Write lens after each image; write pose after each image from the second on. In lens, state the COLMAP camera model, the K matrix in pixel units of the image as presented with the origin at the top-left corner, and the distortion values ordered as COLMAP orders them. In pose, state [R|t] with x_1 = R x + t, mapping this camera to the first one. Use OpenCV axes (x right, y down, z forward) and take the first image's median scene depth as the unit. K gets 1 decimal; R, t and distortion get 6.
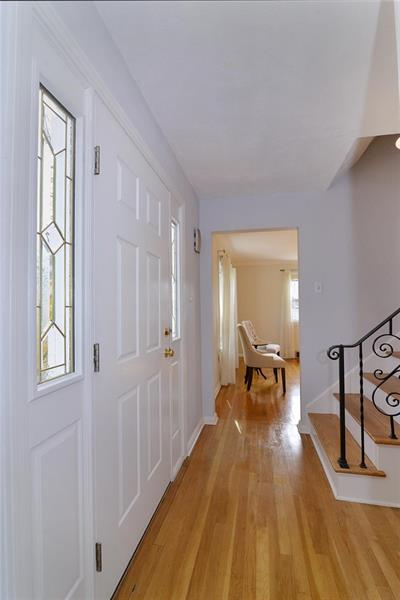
lens RADIAL K [[272.3, 0, 199.0], [0, 272.3, 302.0], [0, 0, 1]] dist [-0.016661, -0.001443]
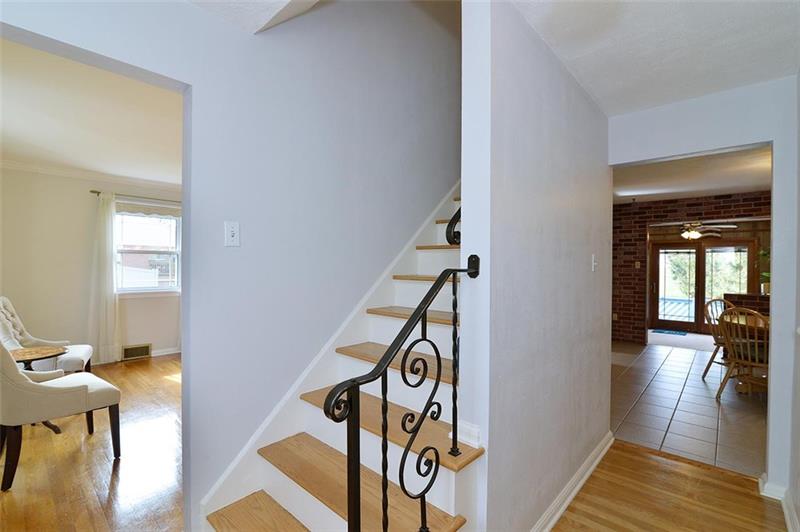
lens RADIAL K [[363.1, 0, 394.0], [0, 363.1, 272.3], [0, 0, 1]] dist [-0.016661, -0.001443]
pose [[0.511992, -0.001589, 0.858989, 0.033637], [-0.038470, 0.998952, 0.024778, -0.009044], [-0.858128, -0.045732, 0.511395, 0.284642]]
